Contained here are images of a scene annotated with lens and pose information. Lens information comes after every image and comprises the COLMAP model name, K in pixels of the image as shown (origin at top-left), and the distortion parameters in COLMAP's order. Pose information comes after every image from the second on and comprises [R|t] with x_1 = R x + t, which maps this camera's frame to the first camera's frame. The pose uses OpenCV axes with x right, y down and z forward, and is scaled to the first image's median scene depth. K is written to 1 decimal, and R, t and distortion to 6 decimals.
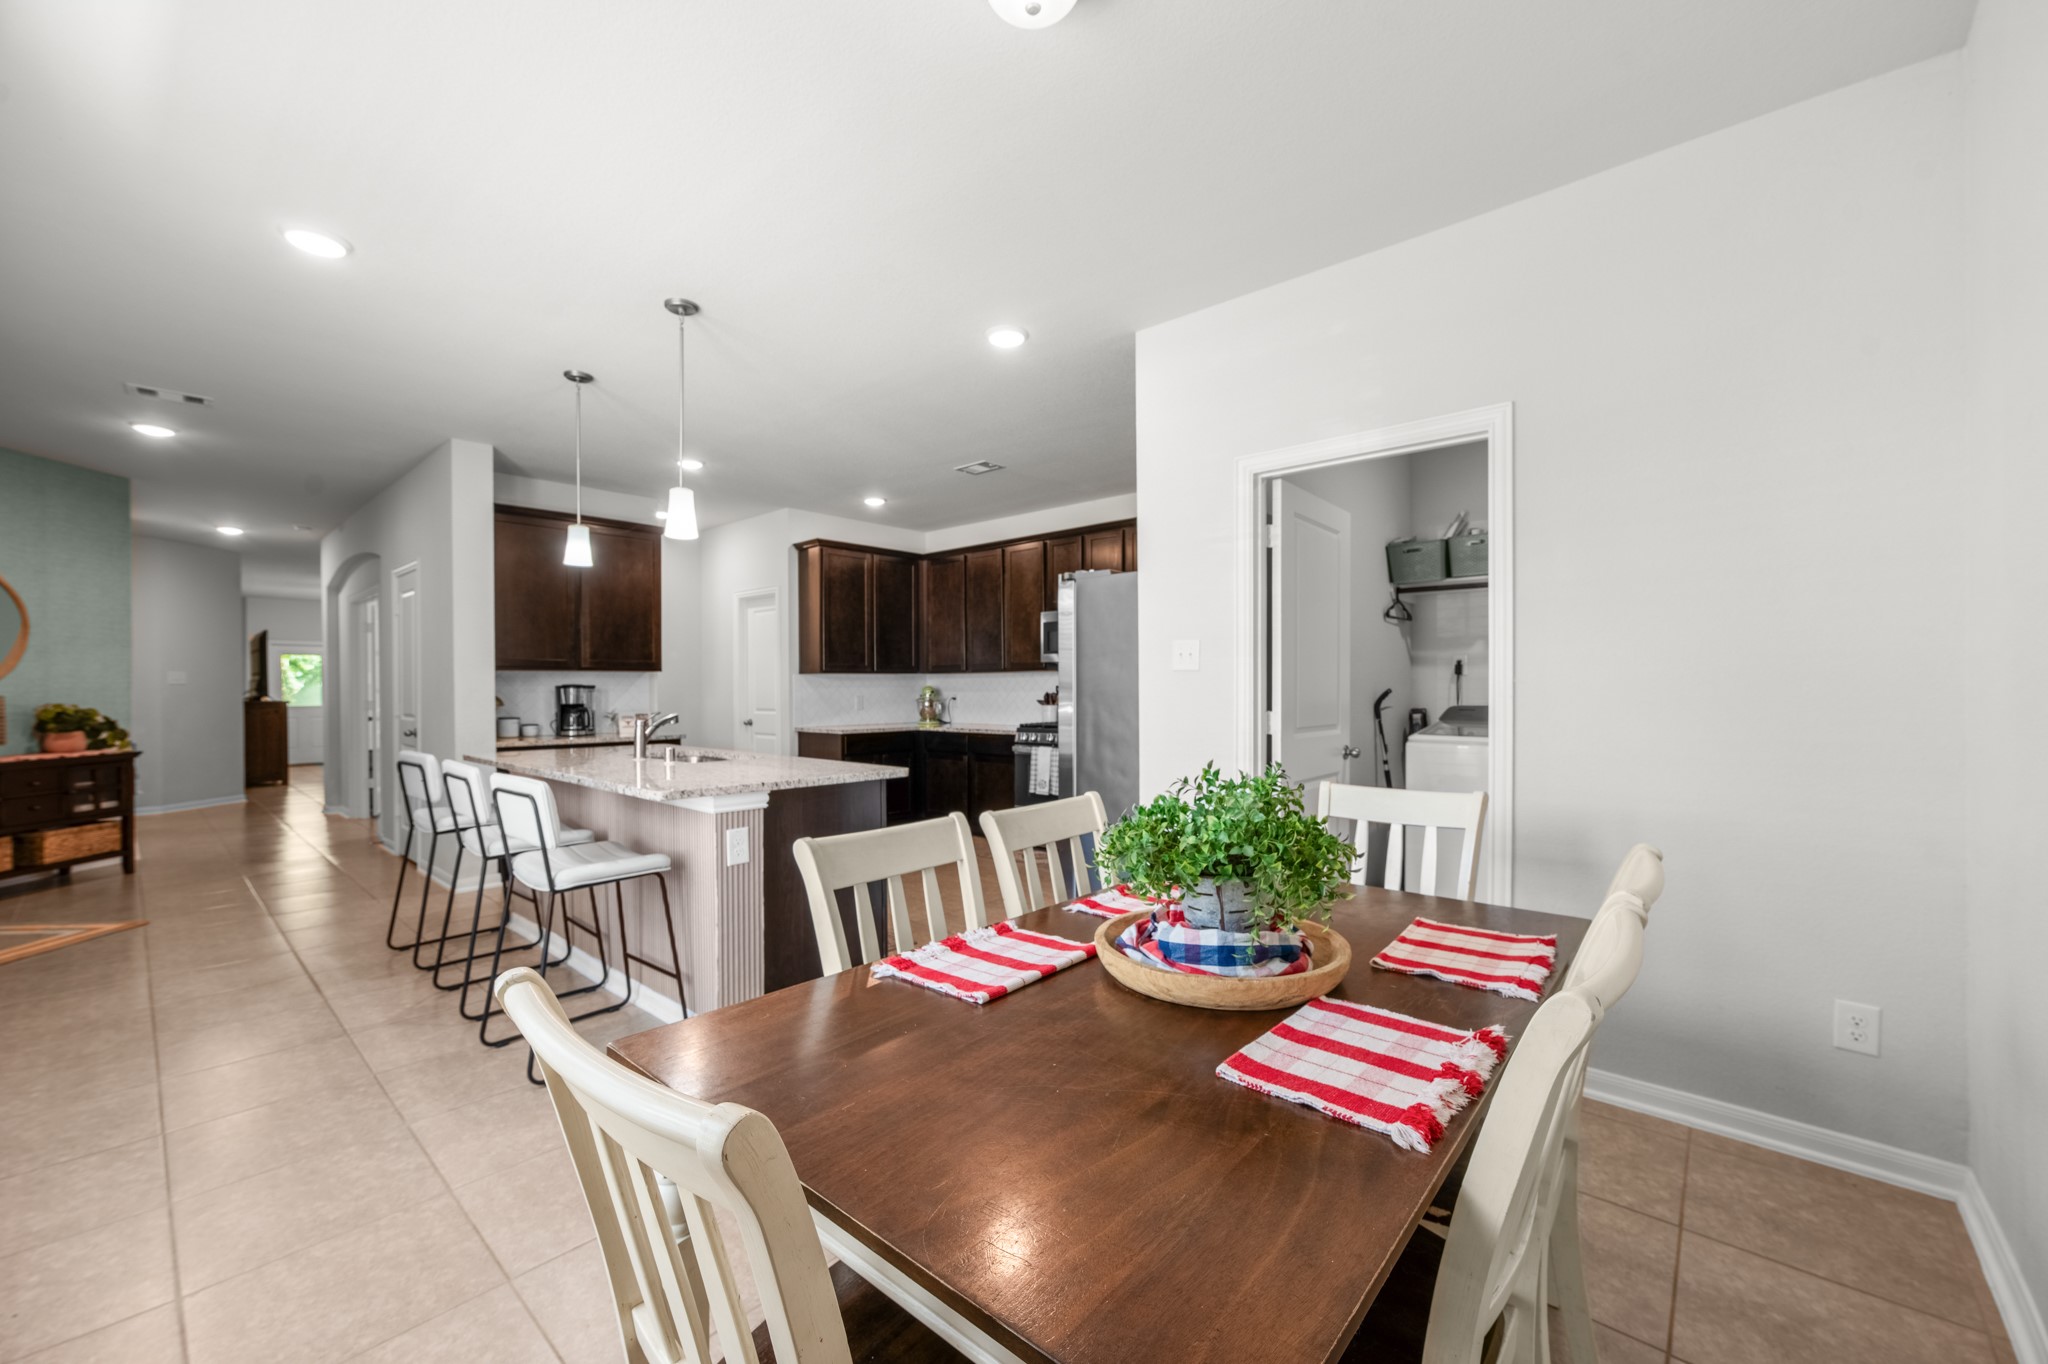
lens RADIAL K [[815.0, 0, 1023.7], [0, 815.0, 689.7], [0, 0, 1]] dist [-0.036056, 0.017522]
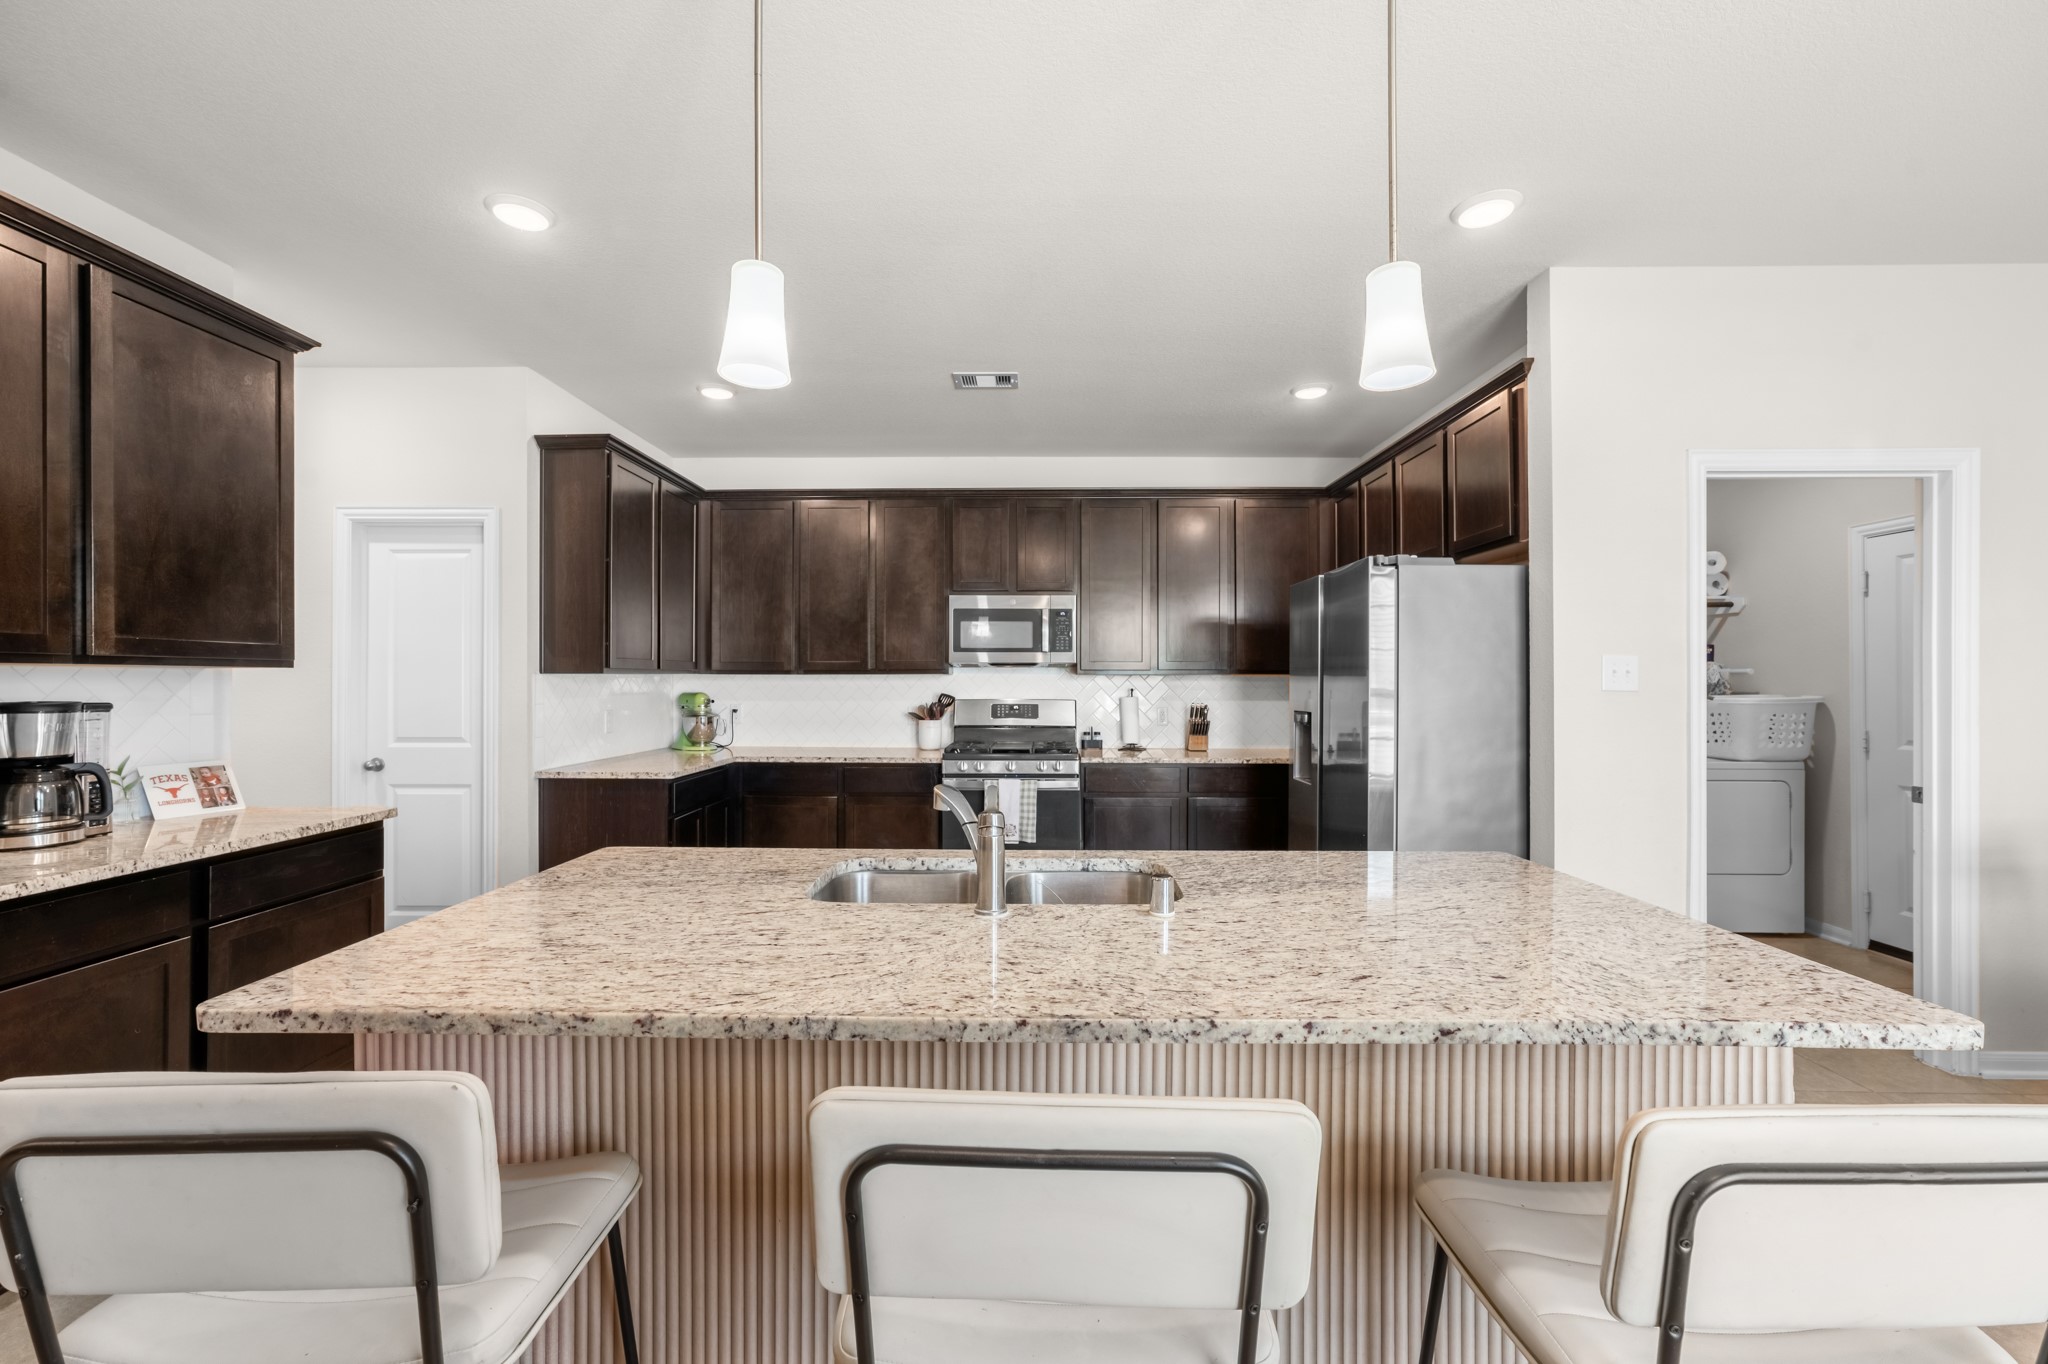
lens RADIAL K [[815.0, 0, 1023.7], [0, 815.0, 689.7], [0, 0, 1]] dist [-0.036056, 0.017522]
pose [[0.752388, -0.001197, 0.658719, -0.401658], [-0.004220, 0.999969, 0.006637, -0.014002], [-0.658707, -0.007773, 0.752359, 0.386014]]
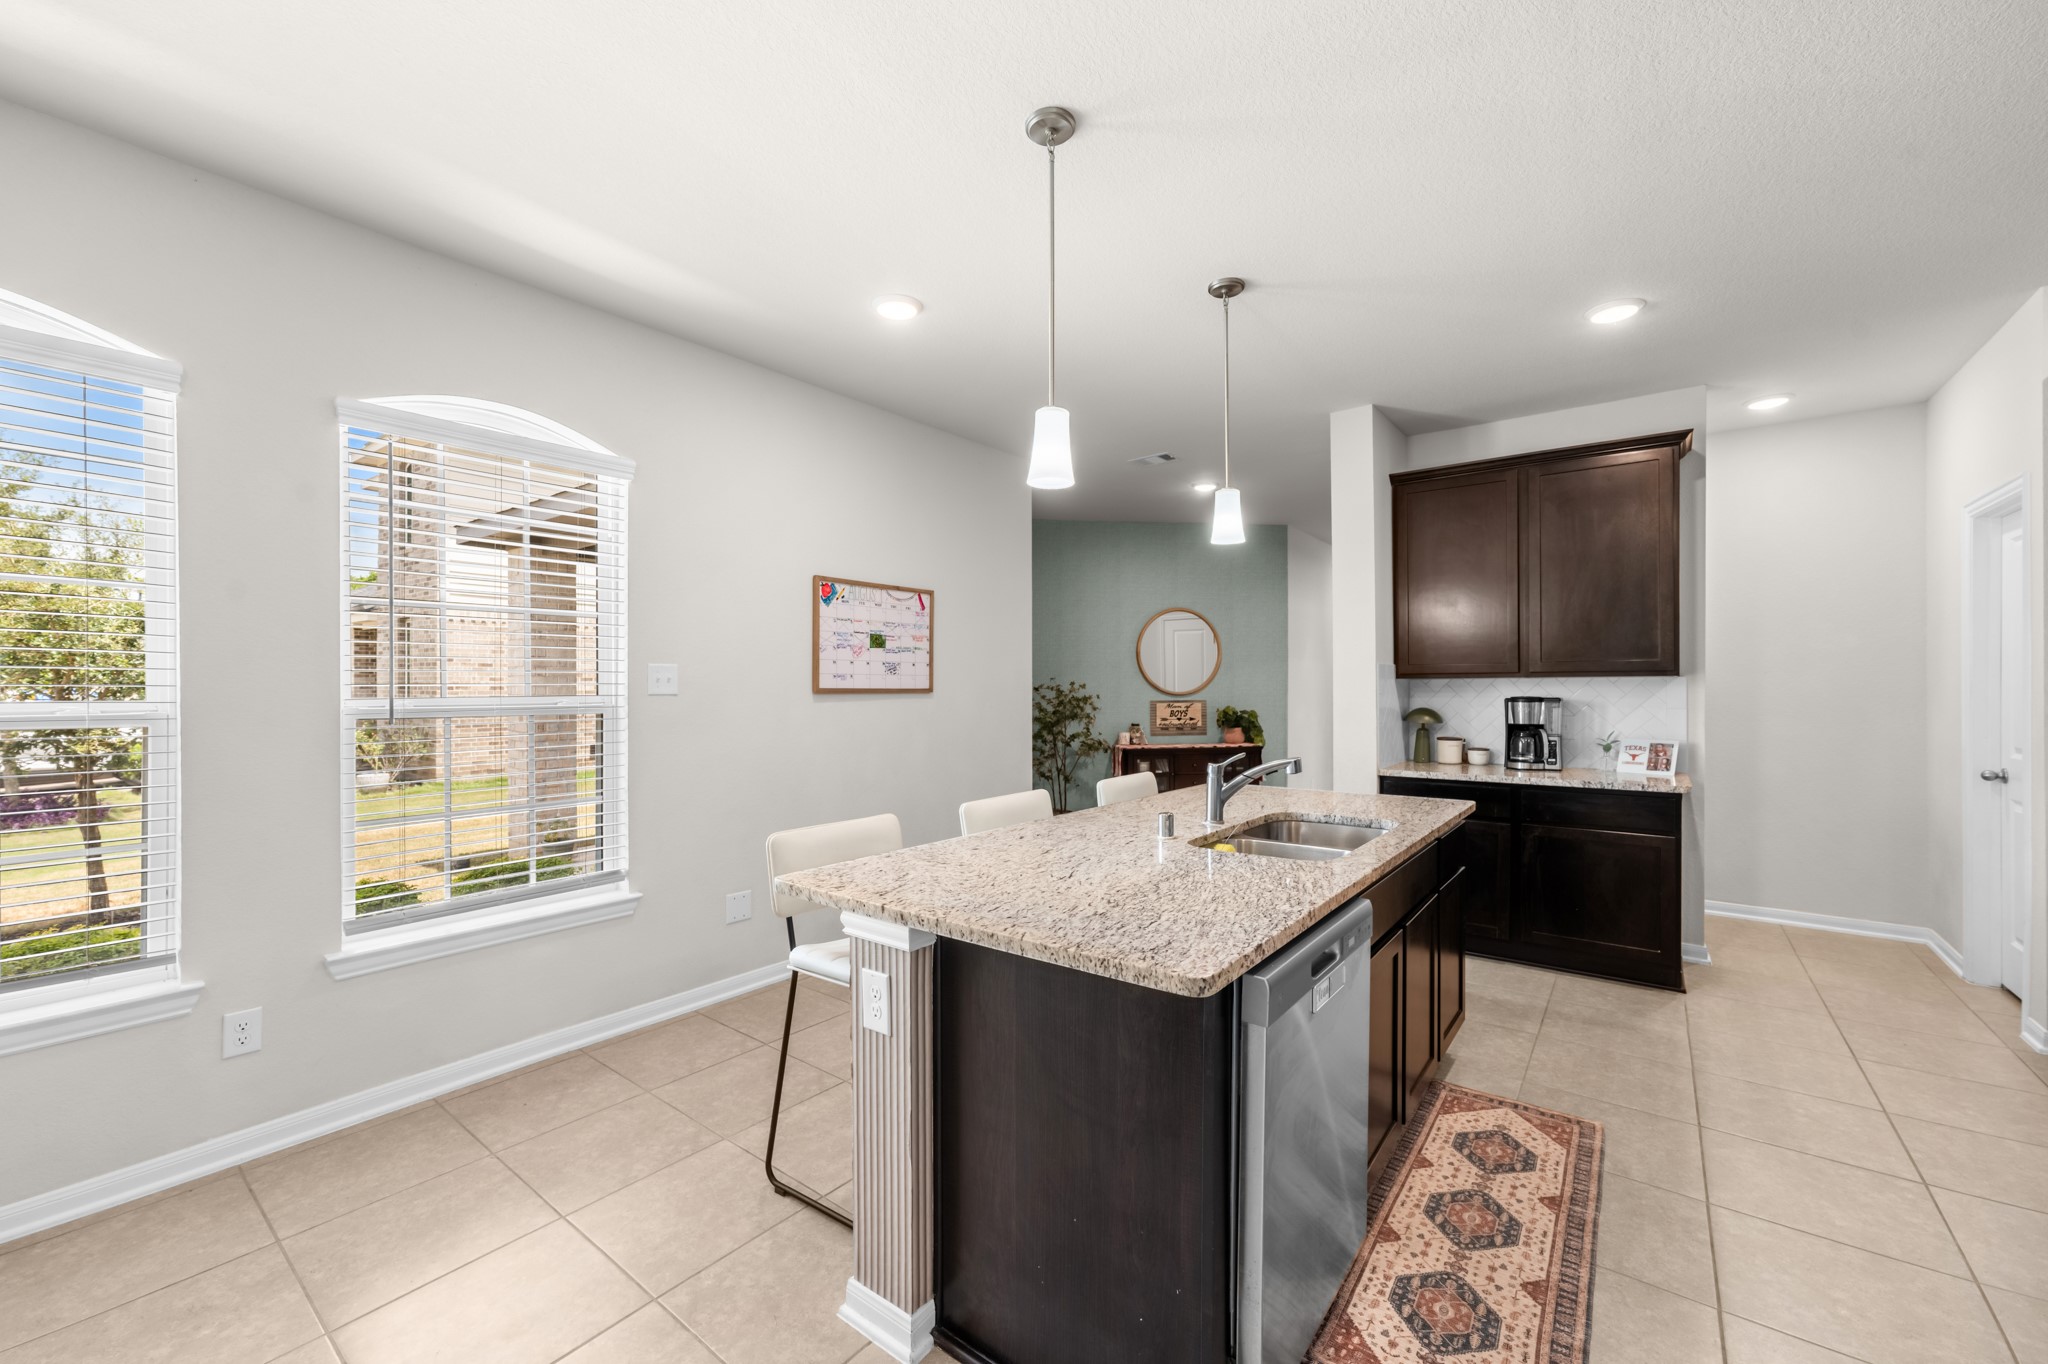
lens RADIAL K [[815.0, 0, 1023.7], [0, 815.0, 689.7], [0, 0, 1]] dist [-0.036056, 0.017522]
pose [[0.065496, 0.007610, -0.997824, 0.100521], [0.001504, 0.999969, 0.007725, -0.016148], [0.997852, -0.002007, 0.065482, 0.445233]]
